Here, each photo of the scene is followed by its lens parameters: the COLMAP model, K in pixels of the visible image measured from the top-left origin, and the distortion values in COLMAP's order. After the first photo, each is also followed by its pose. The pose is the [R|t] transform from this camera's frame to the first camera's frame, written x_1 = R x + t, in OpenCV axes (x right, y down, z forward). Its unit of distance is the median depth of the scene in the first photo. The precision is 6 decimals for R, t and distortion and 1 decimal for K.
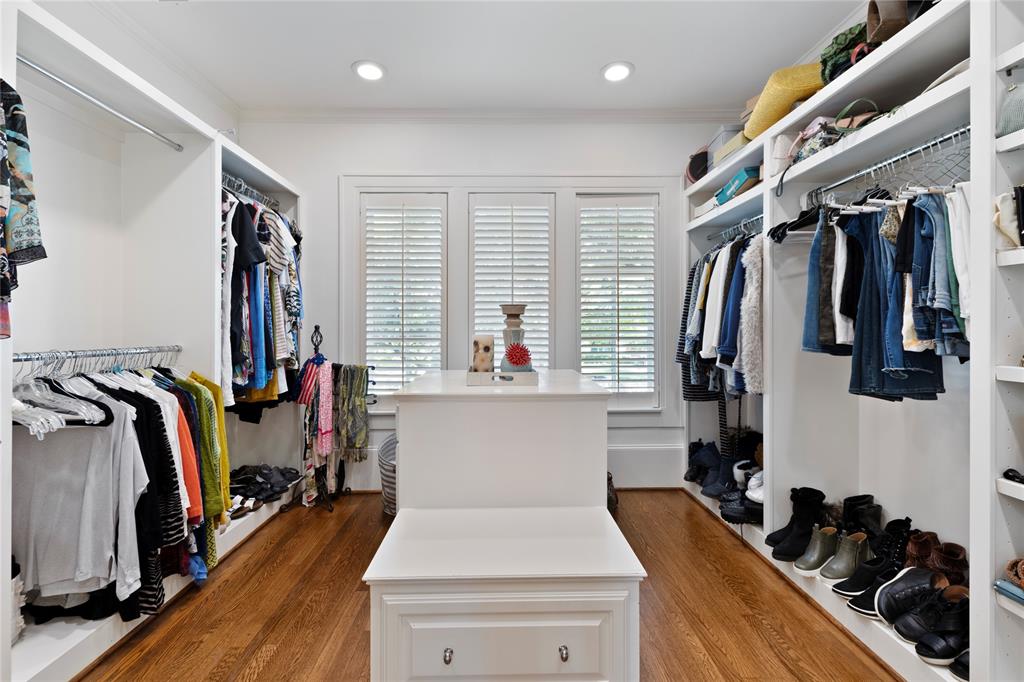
lens RADIAL K [[448.5, 0, 511.5], [0, 448.5, 335.2], [0, 0, 1]] dist [0.003174, -0.000770]
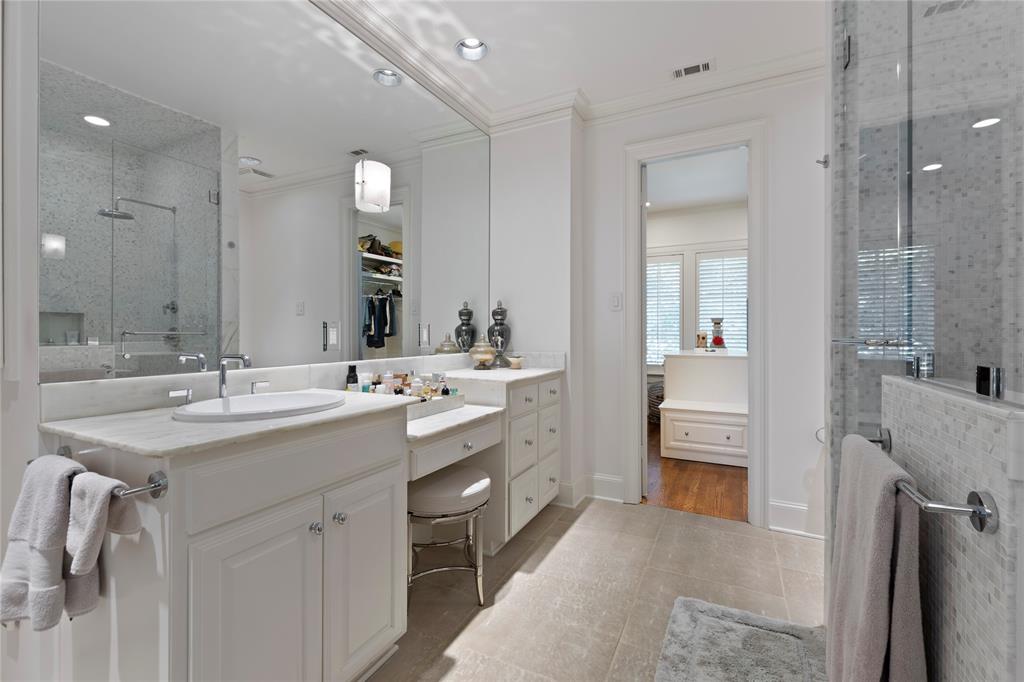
lens RADIAL K [[448.5, 0, 508.3], [0, 448.5, 336.9], [0, 0, 1]] dist [0.003174, -0.000770]
pose [[0.882368, 0.001412, -0.470558, 0.142766], [-0.001792, 0.999998, -0.000360, 0.026917], [0.470557, 0.001161, 0.882369, -1.489014]]
